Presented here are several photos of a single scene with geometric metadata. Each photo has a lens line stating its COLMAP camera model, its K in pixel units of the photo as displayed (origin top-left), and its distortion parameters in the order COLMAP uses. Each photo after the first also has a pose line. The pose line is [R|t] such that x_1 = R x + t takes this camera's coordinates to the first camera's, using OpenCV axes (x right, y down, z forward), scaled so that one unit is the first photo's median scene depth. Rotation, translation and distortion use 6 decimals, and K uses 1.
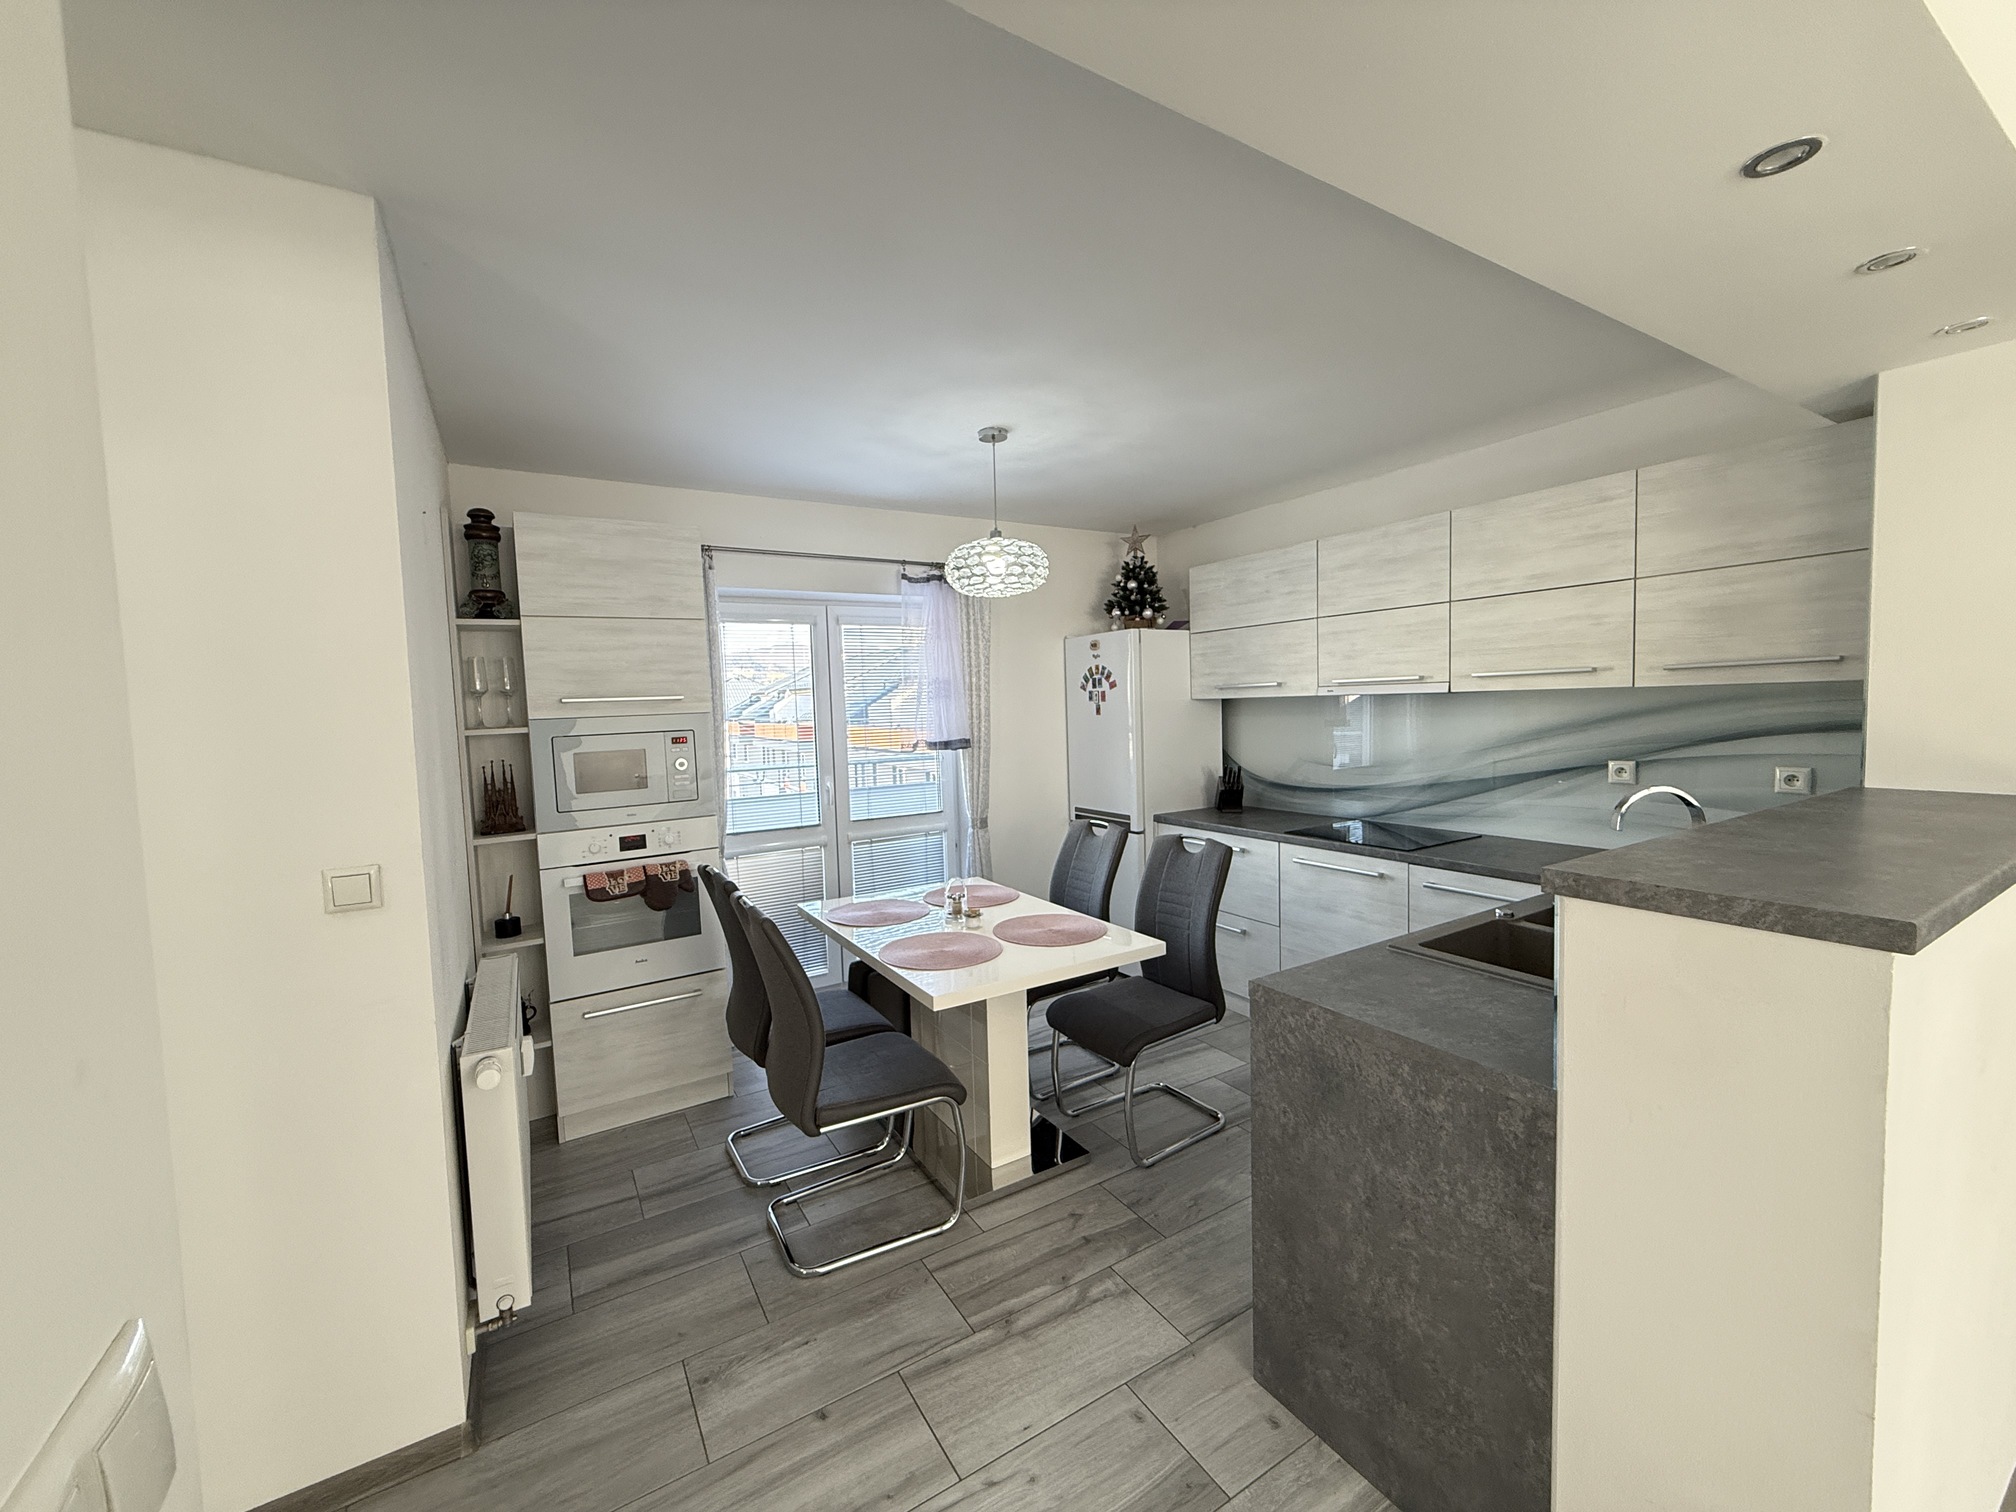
lens RADIAL K [[801.8, 0, 1006.9], [0, 801.8, 754.8], [0, 0, 1]] dist [-0.000232, 0.000074]
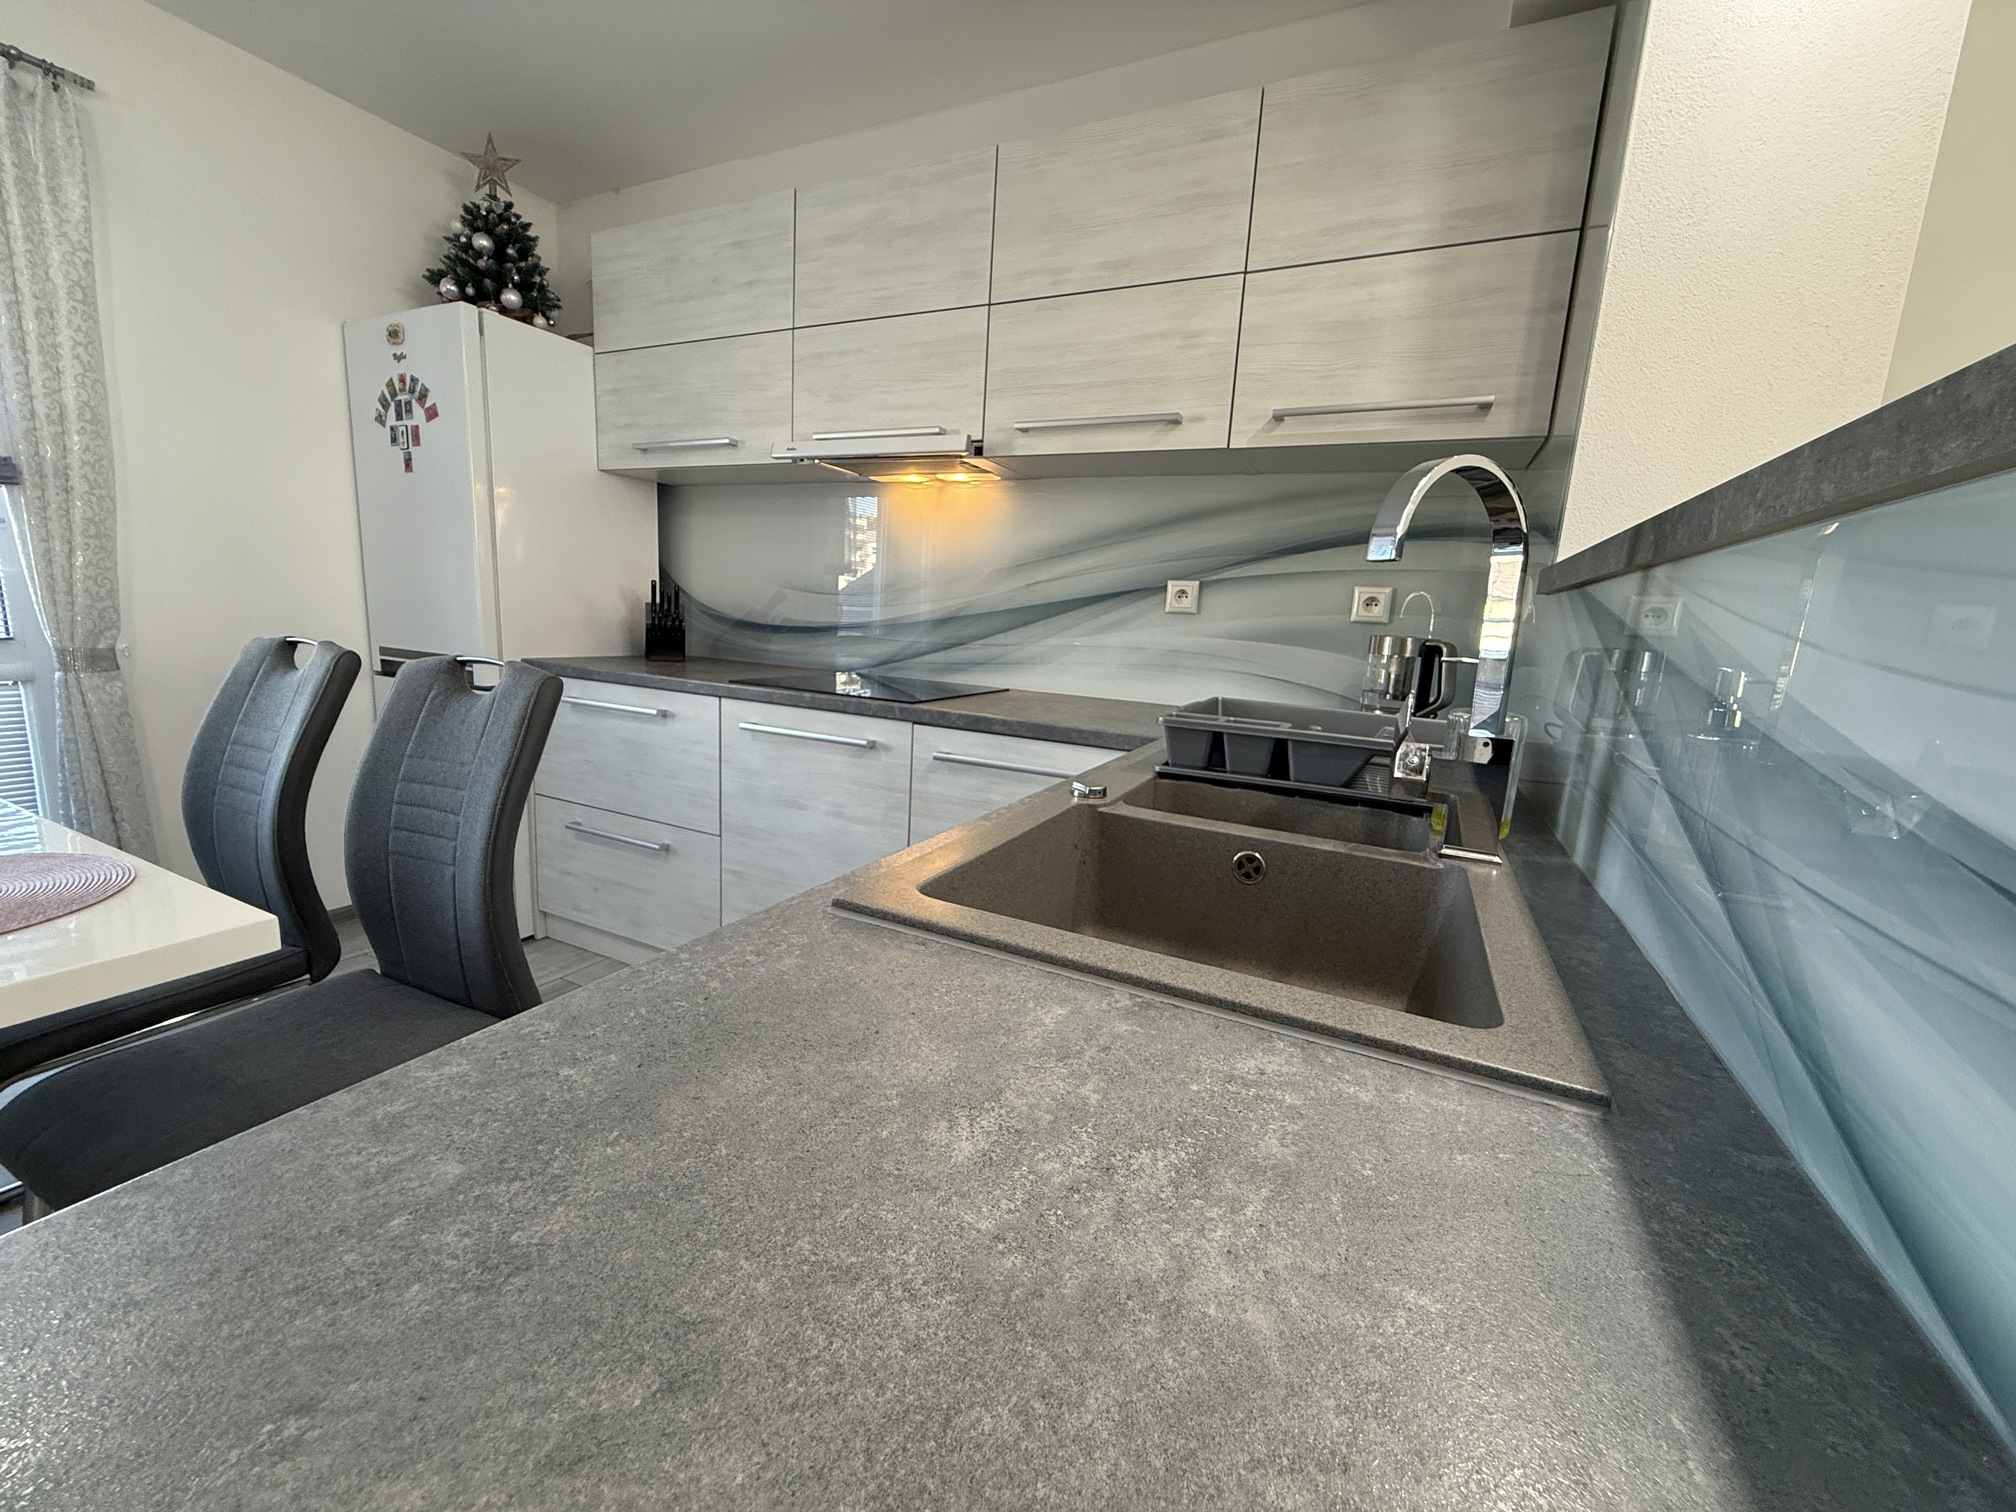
lens RADIAL K [[801.8, 0, 1004.6], [0, 801.8, 751.5], [0, 0, 1]] dist [-0.000232, 0.000074]
pose [[0.843750, -0.015501, 0.536513, 0.219518], [-0.047397, 0.993526, 0.103244, 0.086226], [-0.534640, -0.112542, 0.837553, 0.424422]]
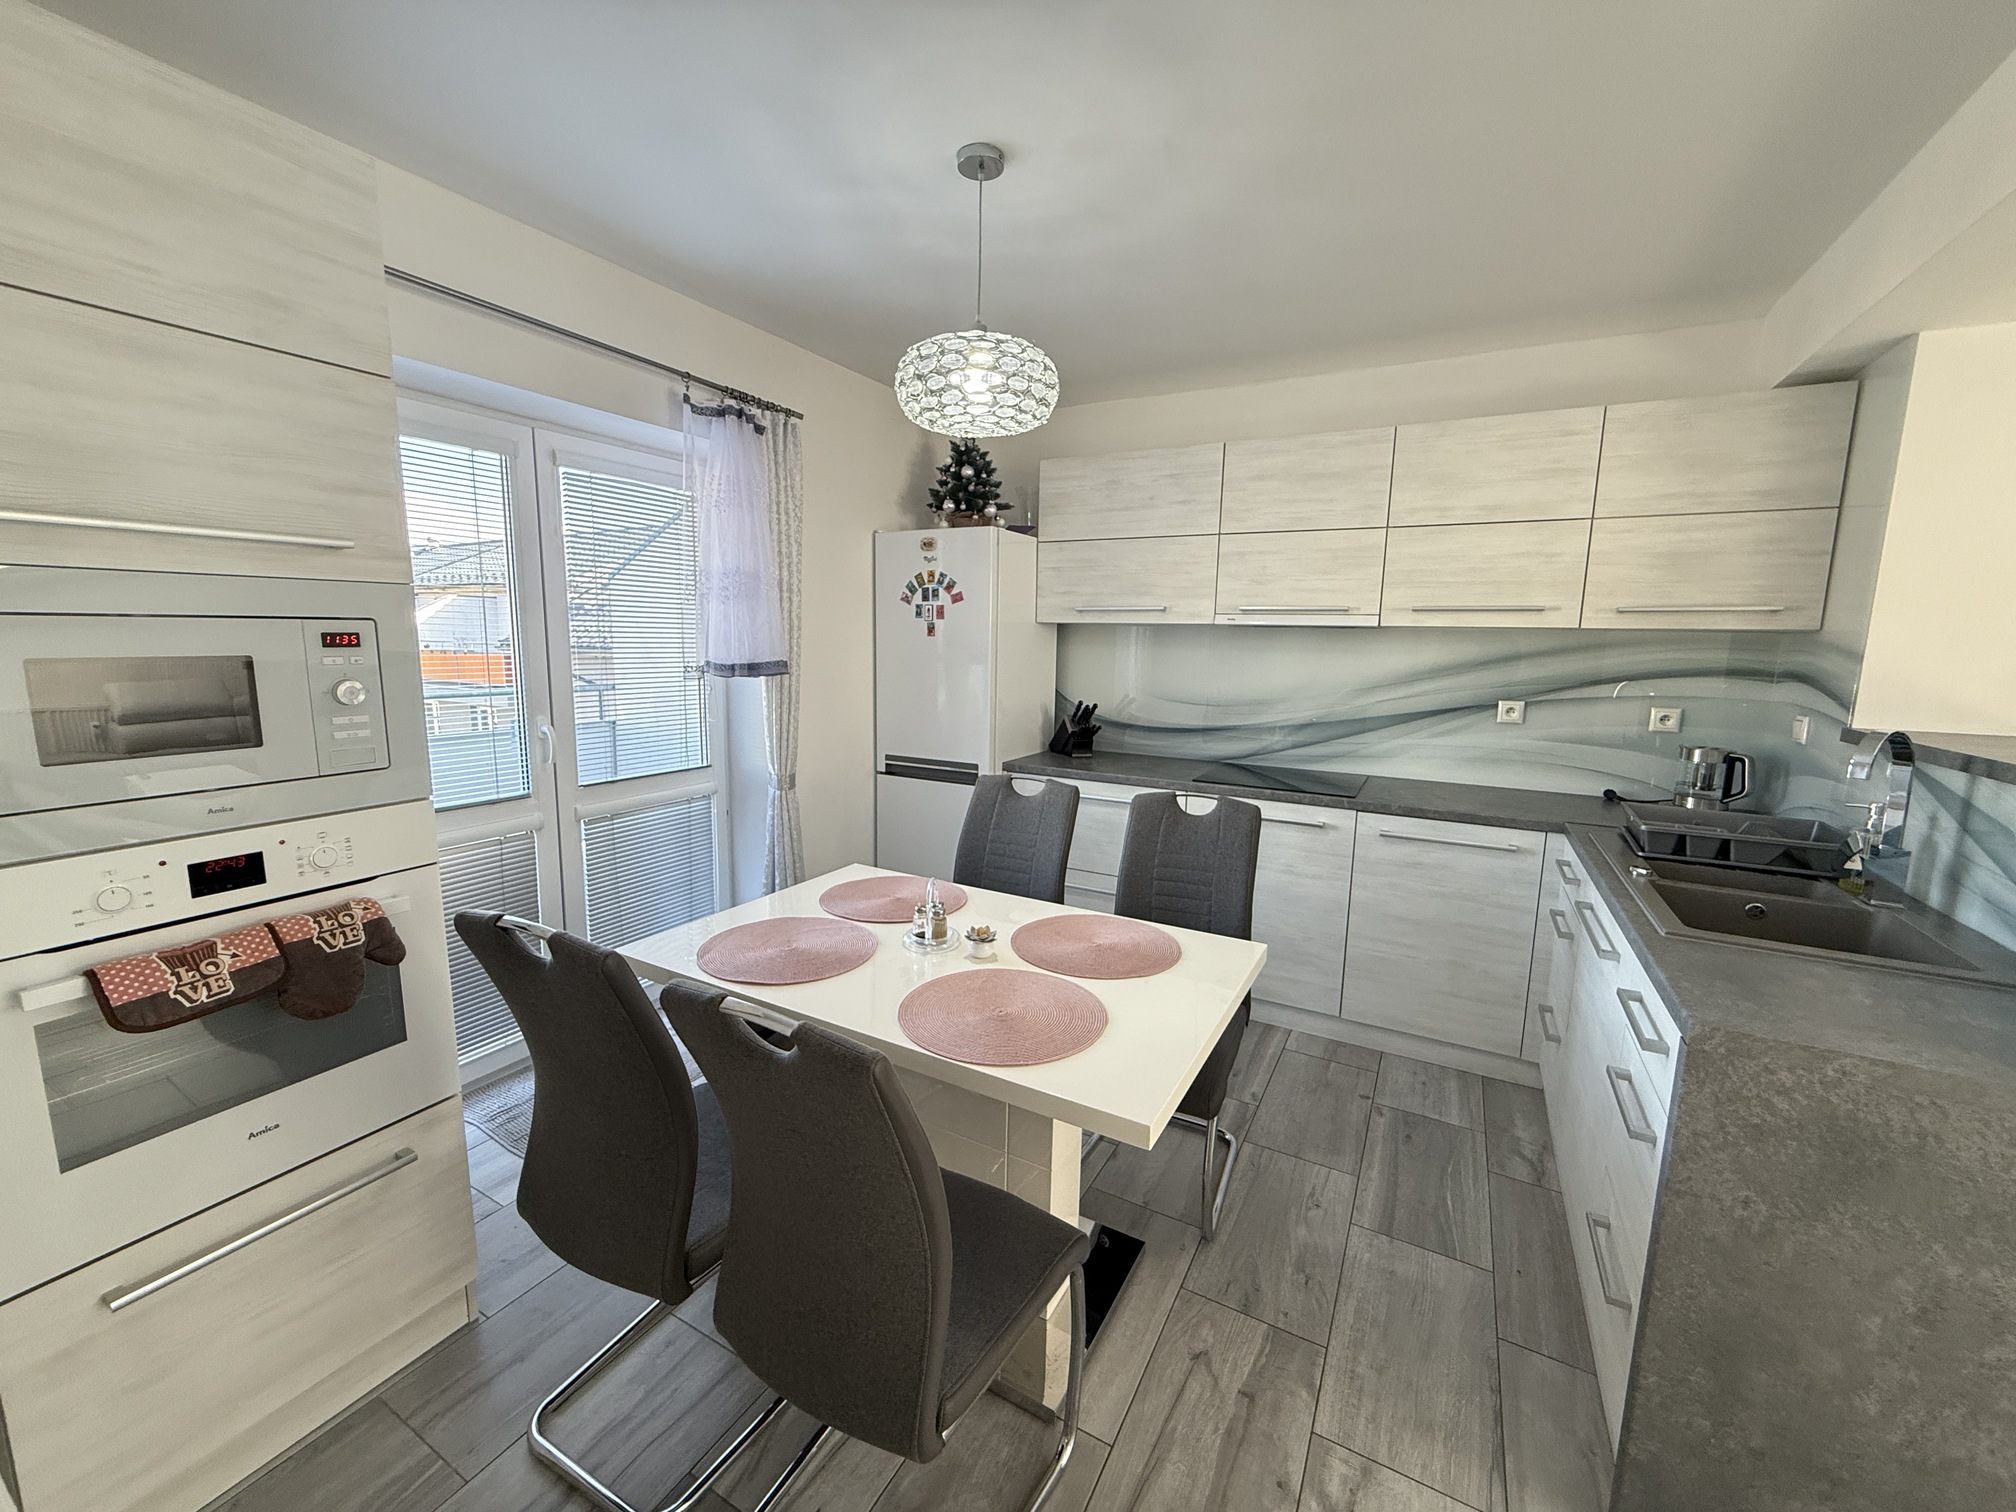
lens RADIAL K [[801.8, 0, 1006.0], [0, 801.8, 752.5], [0, 0, 1]] dist [-0.000232, 0.000074]
pose [[0.869170, -0.024123, 0.493925, -0.286888], [-0.014009, 0.997208, 0.073355, 0.006574], [-0.494315, -0.070677, 0.866405, 0.387500]]
